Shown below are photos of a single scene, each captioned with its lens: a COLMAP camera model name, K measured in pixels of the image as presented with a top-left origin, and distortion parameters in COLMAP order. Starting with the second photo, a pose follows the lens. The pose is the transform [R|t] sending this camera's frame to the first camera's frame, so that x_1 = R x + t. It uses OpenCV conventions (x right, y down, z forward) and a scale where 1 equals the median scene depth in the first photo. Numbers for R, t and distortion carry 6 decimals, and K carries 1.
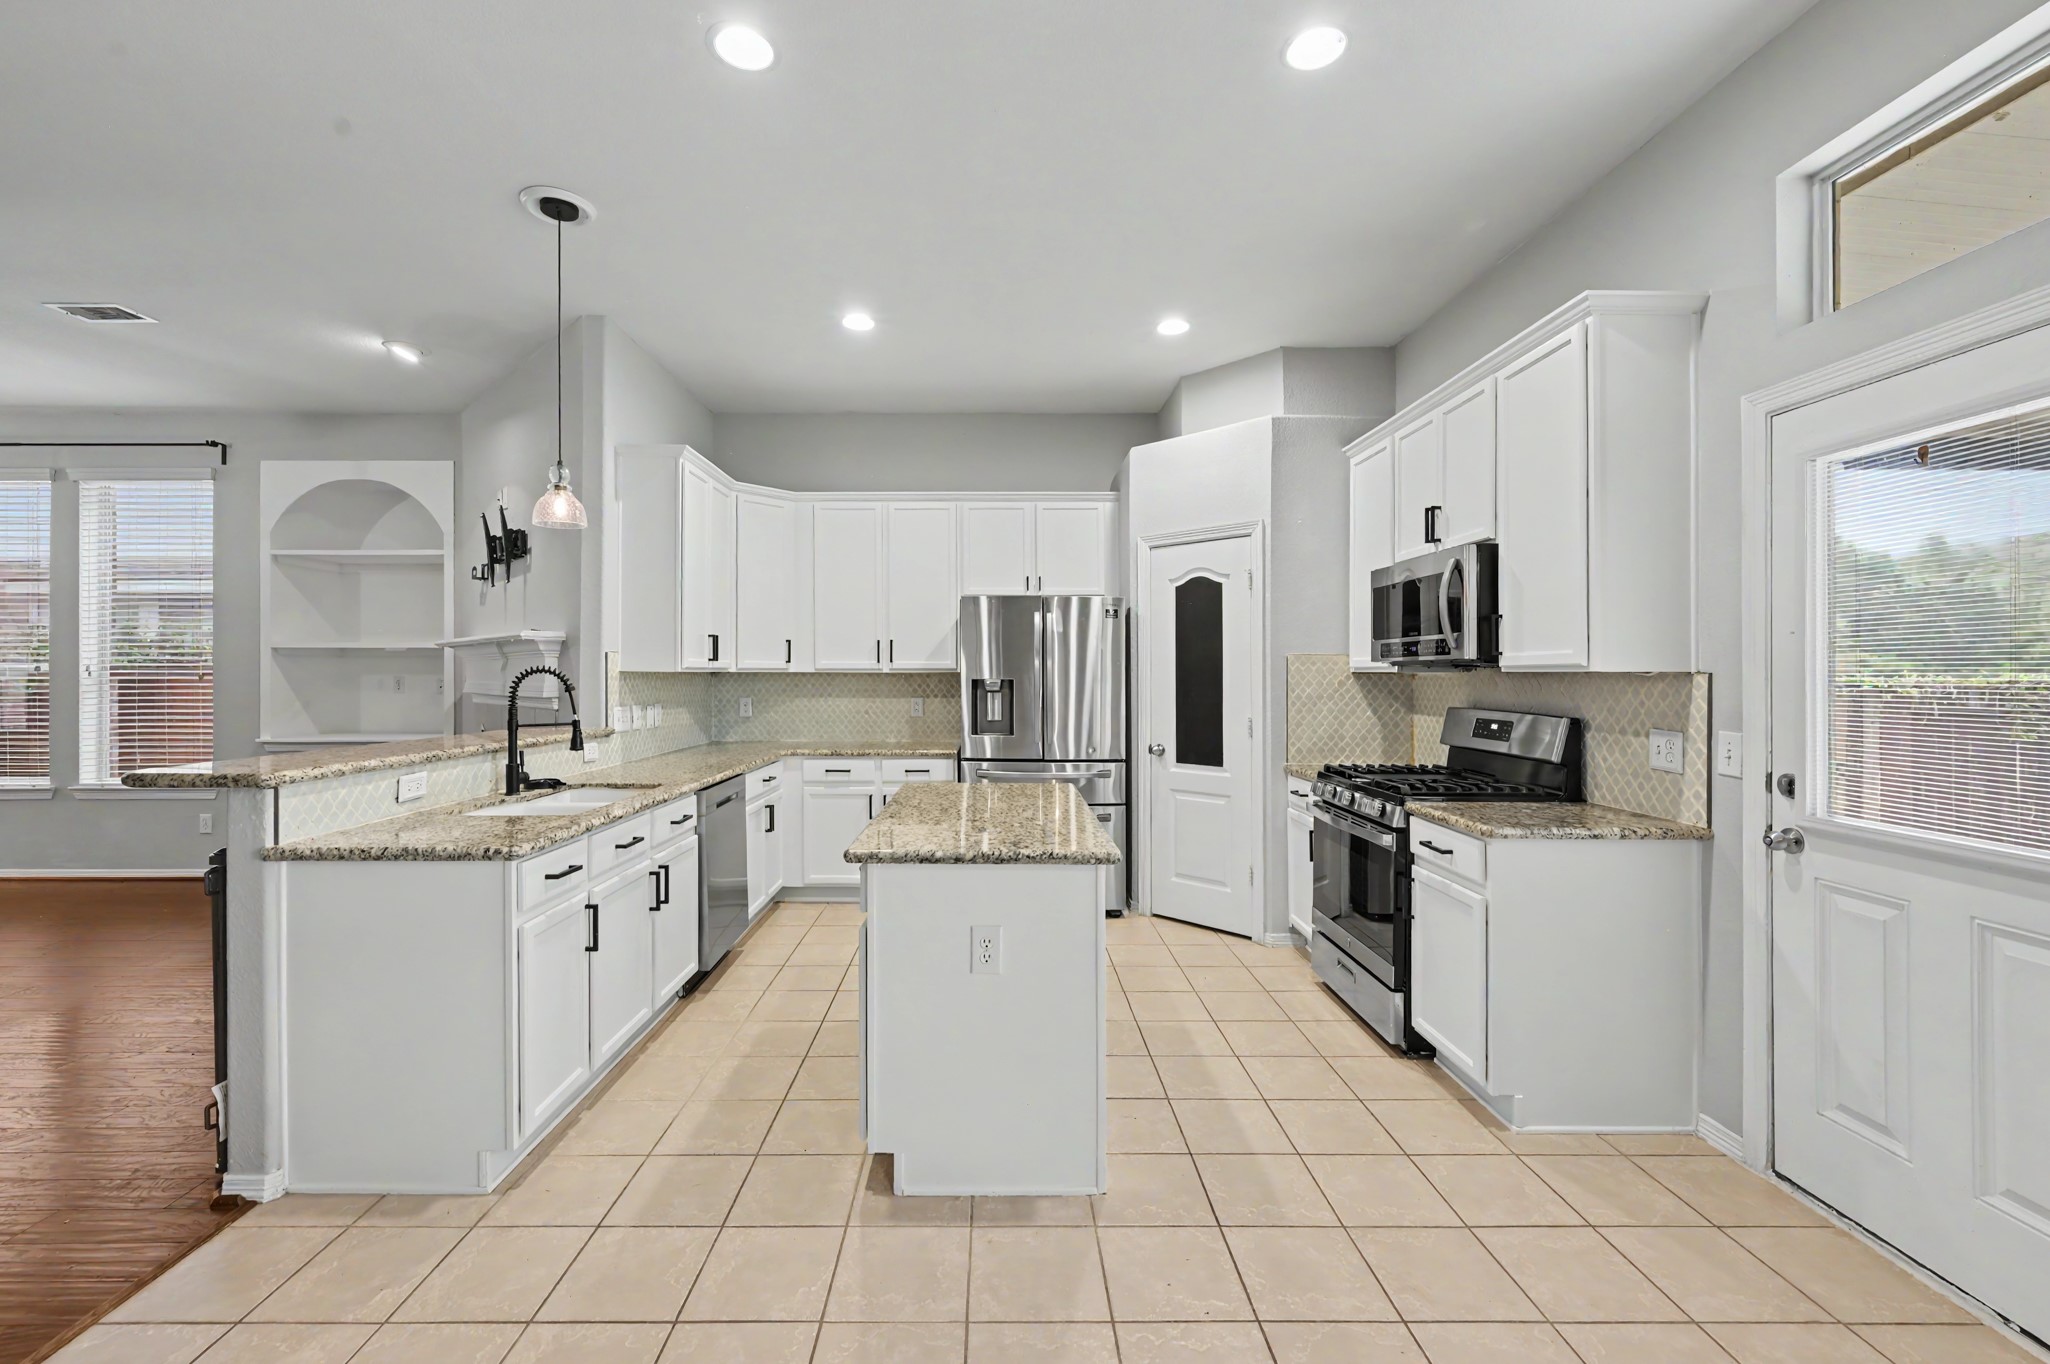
lens RADIAL K [[844.0, 0, 993.7], [0, 844.0, 668.6], [0, 0, 1]] dist [-0.000353, 0.000143]
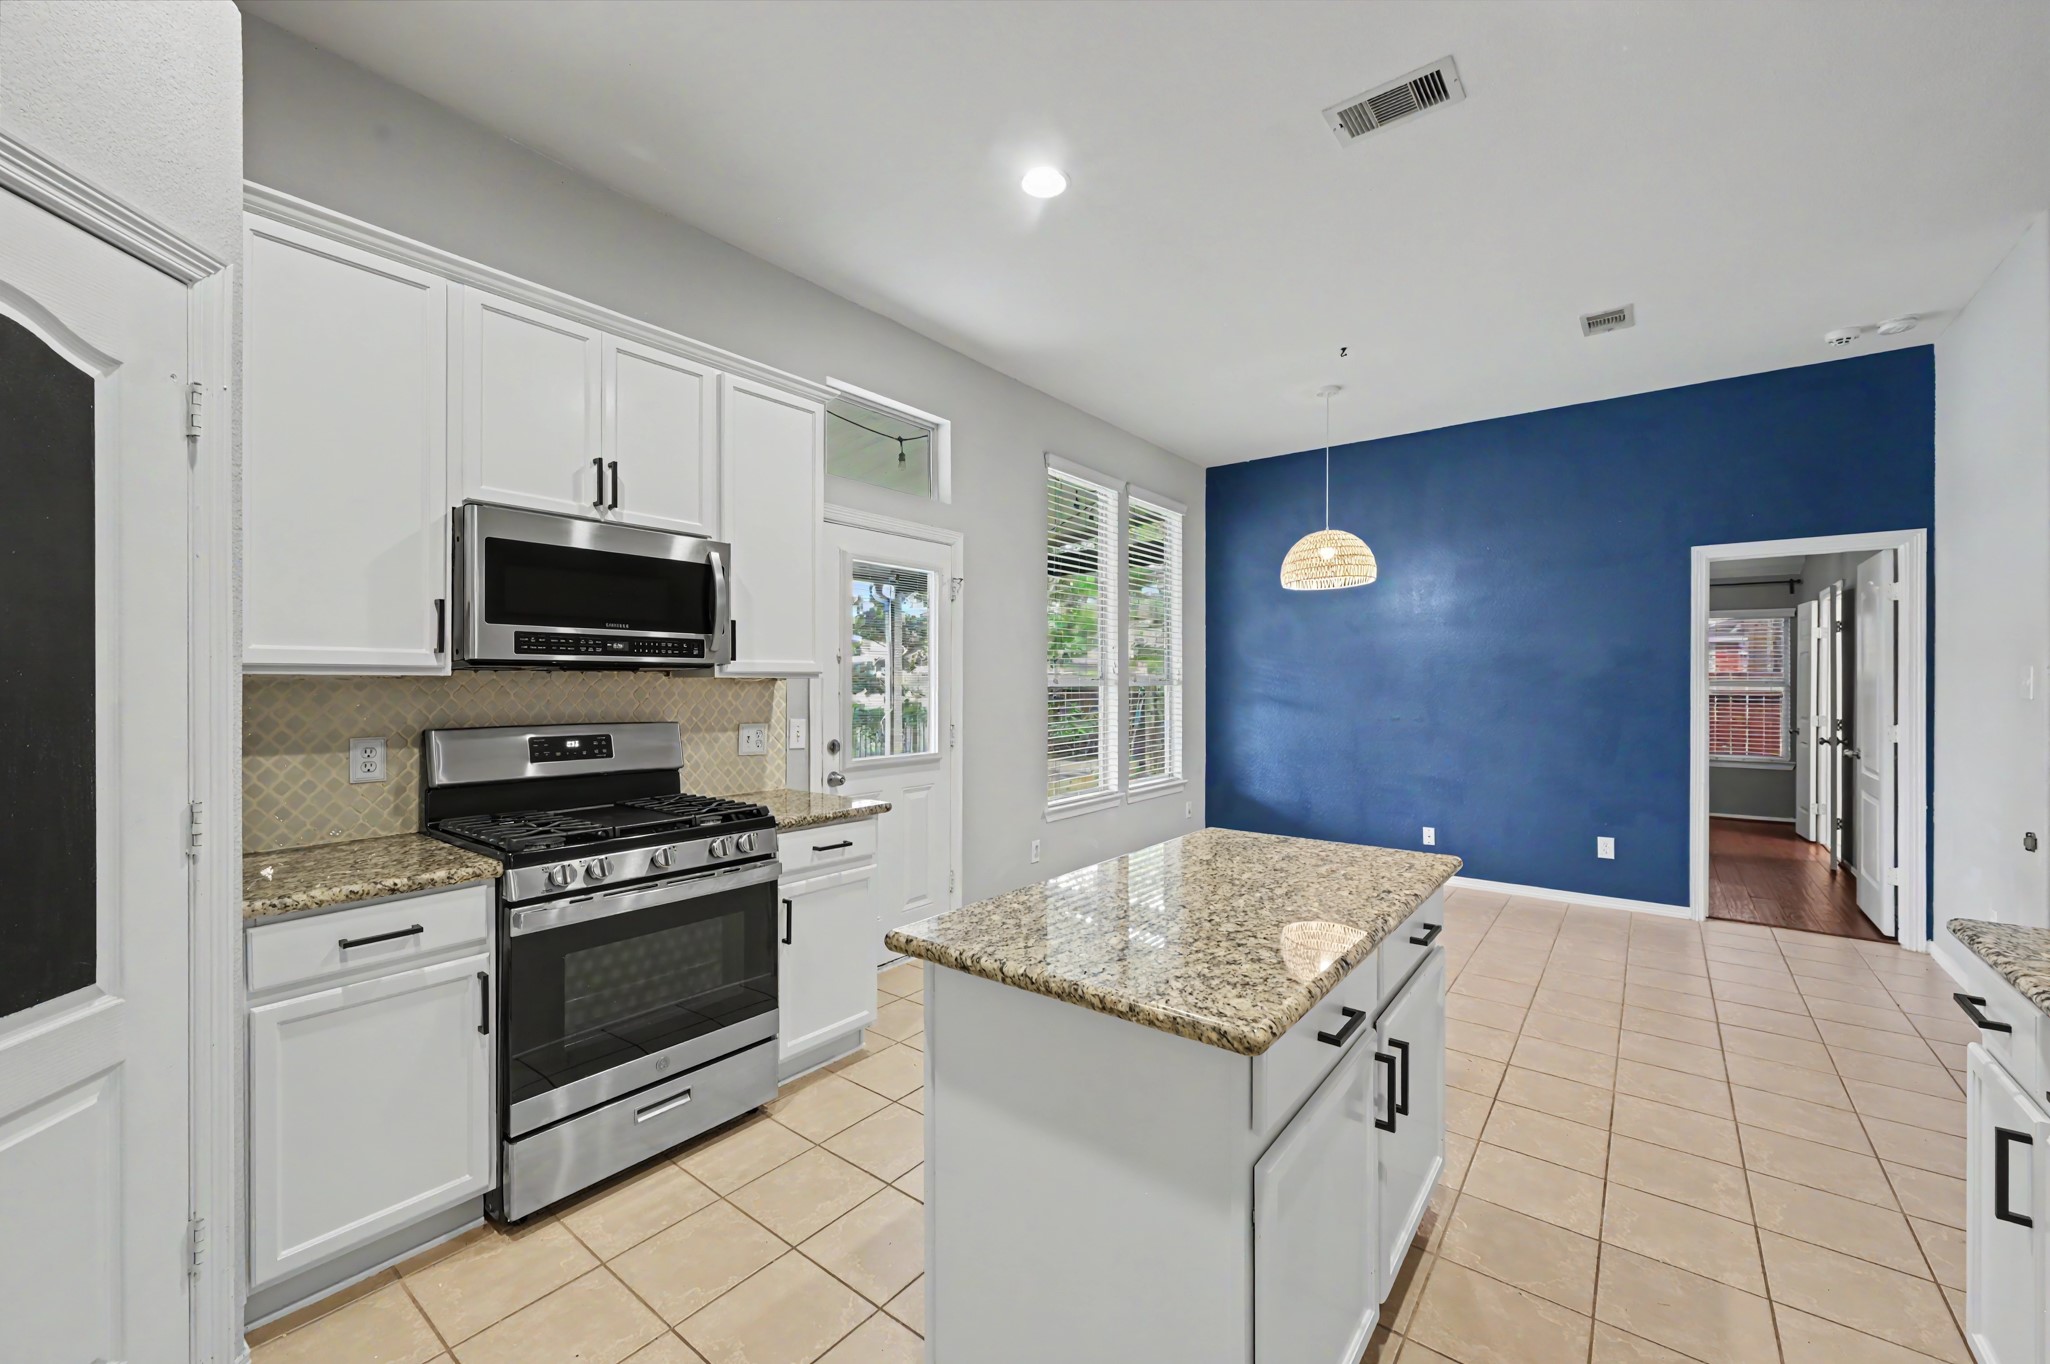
lens RADIAL K [[812.0, 0, 1030.1], [0, 812.0, 680.5], [0, 0, 1]] dist [0.000677, -0.000090]
pose [[-0.793225, -0.003818, 0.608917, -0.214486], [-0.007802, 0.999962, -0.003893, 0.006750], [-0.608879, -0.007839, -0.793225, 1.270387]]
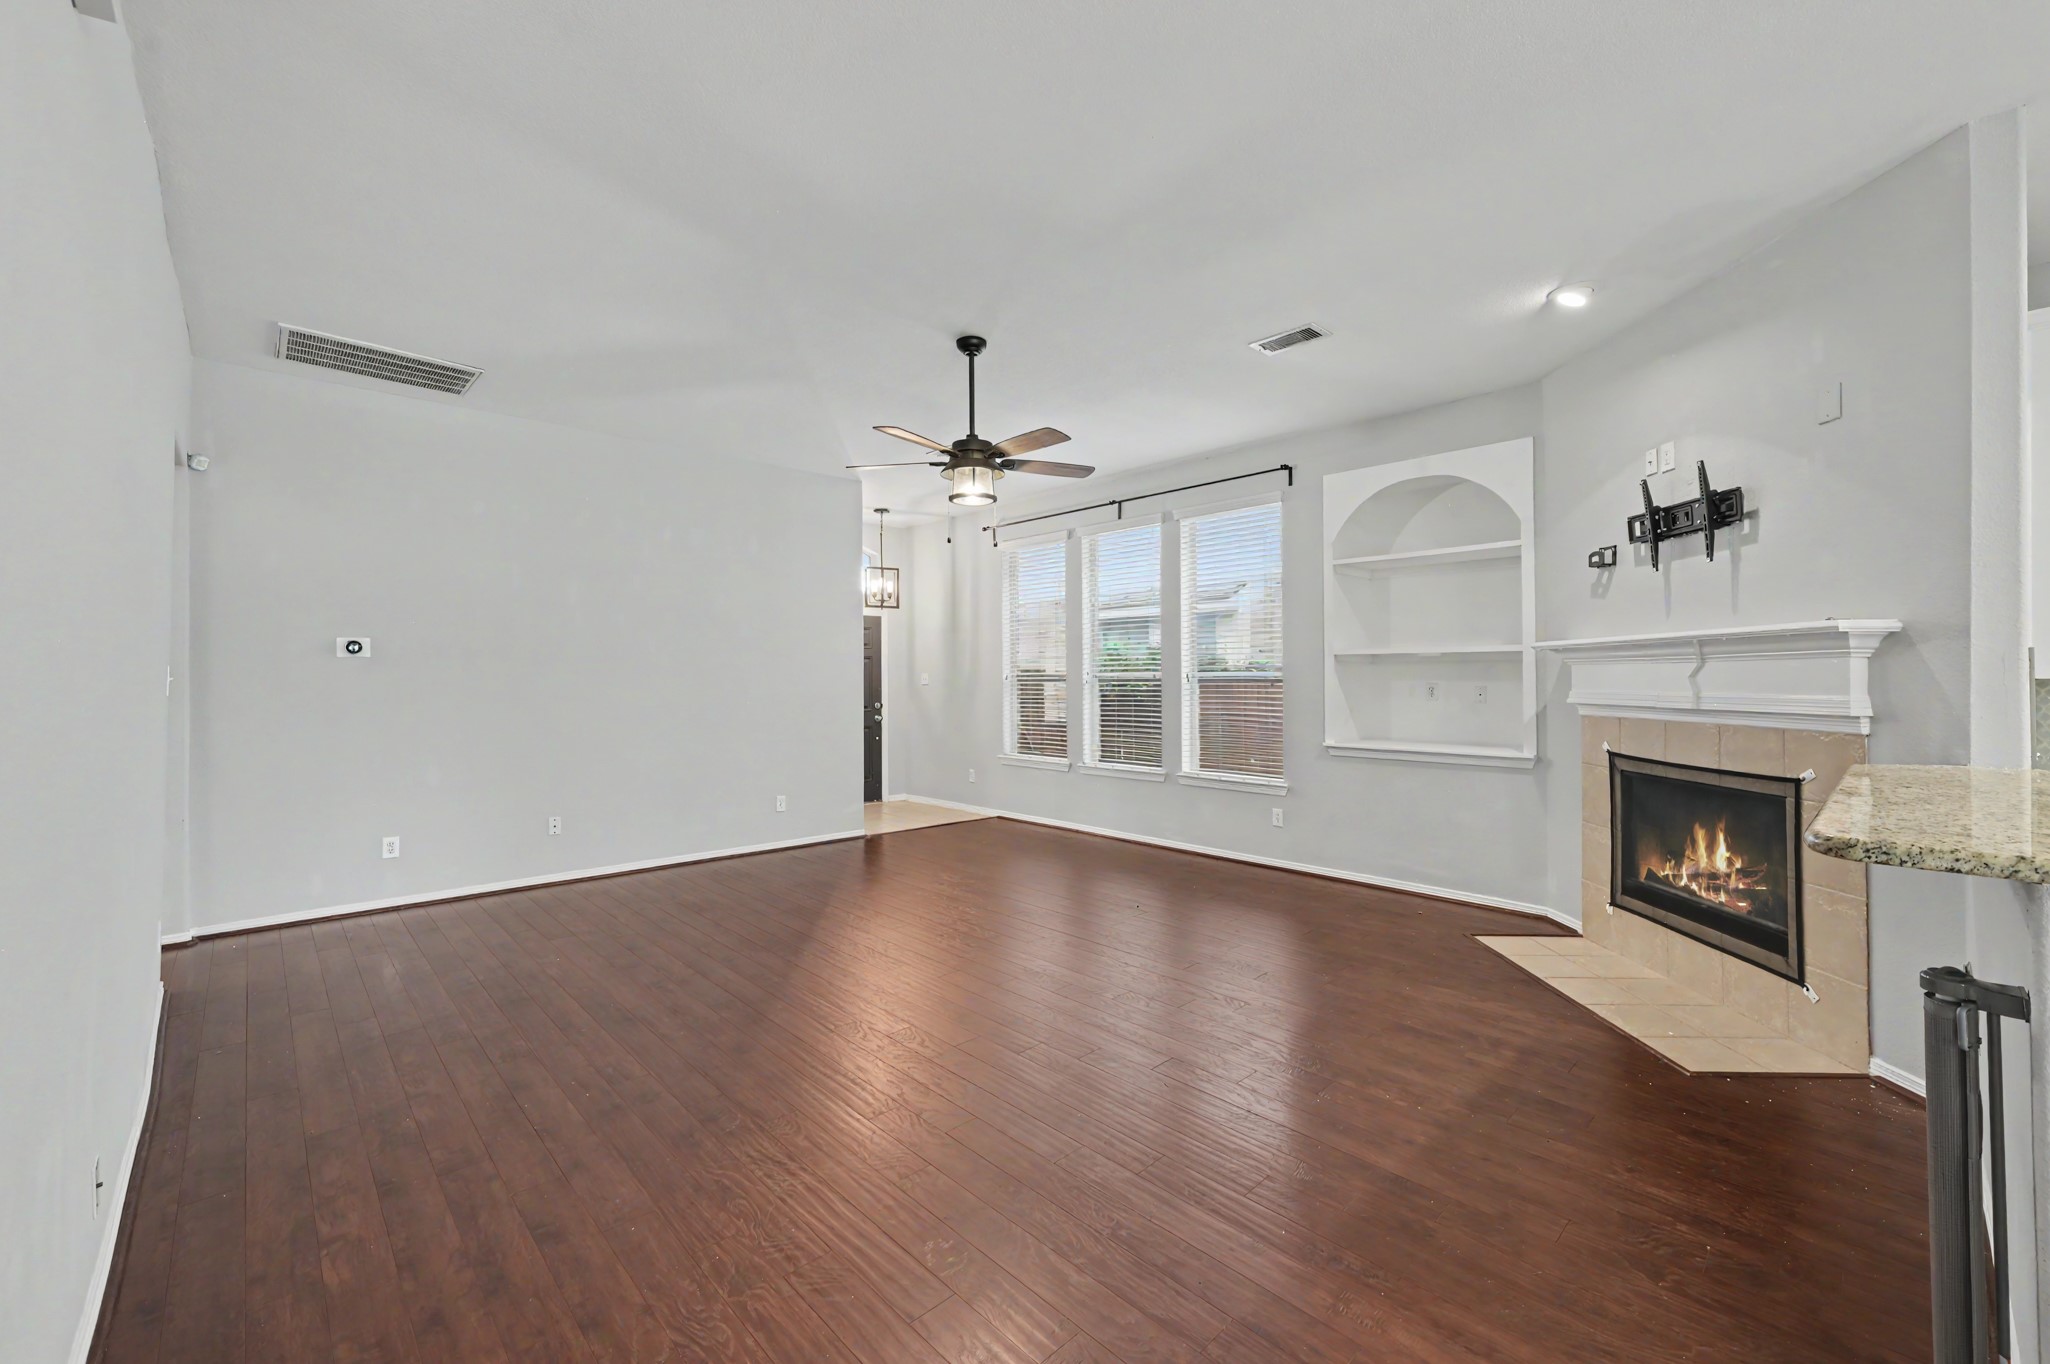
lens RADIAL K [[819.1, 0, 1034.9], [0, 819.1, 672.9], [0, 0, 1]] dist [0.000973, -0.000029]
pose [[0.692387, -0.006398, -0.721498, -0.603031], [0.006714, 0.999975, -0.002425, -0.004475], [0.721495, -0.003165, 0.692412, 0.063830]]
